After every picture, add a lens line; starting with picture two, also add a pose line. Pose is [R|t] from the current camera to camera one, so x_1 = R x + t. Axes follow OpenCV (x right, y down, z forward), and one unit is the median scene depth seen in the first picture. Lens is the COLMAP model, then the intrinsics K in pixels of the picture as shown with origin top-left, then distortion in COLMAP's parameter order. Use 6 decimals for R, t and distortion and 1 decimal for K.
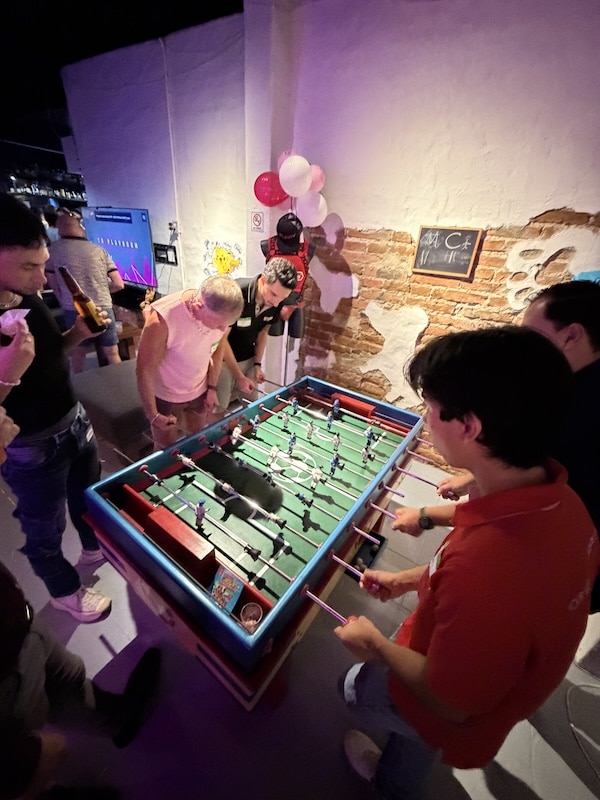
lens RADIAL K [[320.5, 0, 300.0], [0, 320.5, 400.0], [0, 0, 1]] dist [-0.038052, -0.000032]
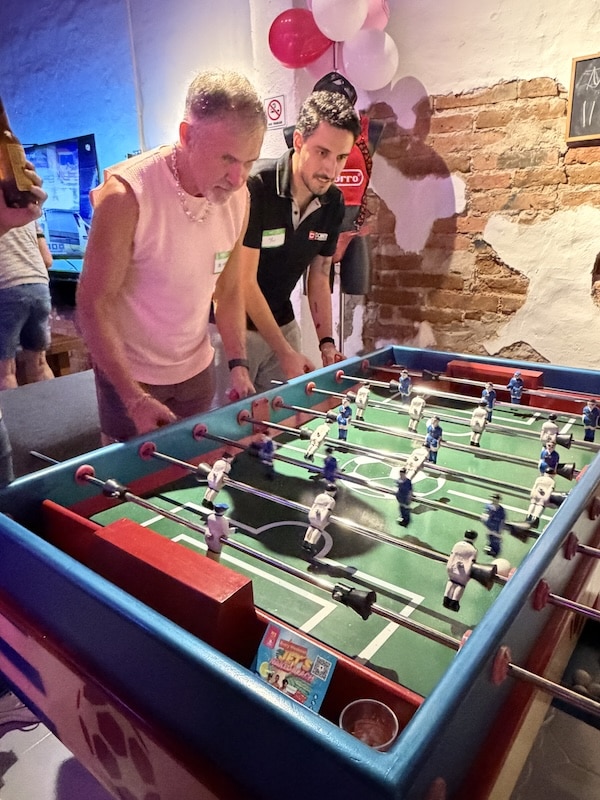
lens RADIAL K [[552.7, 0, 286.8], [0, 552.7, 398.1], [0, 0, 1]] dist [-0.007112, -0.002241]
pose [[0.991635, -0.082830, -0.098988, -0.057217], [0.061792, 0.977982, -0.199332, 0.161560], [0.113319, 0.191548, 0.974920, 0.110457]]
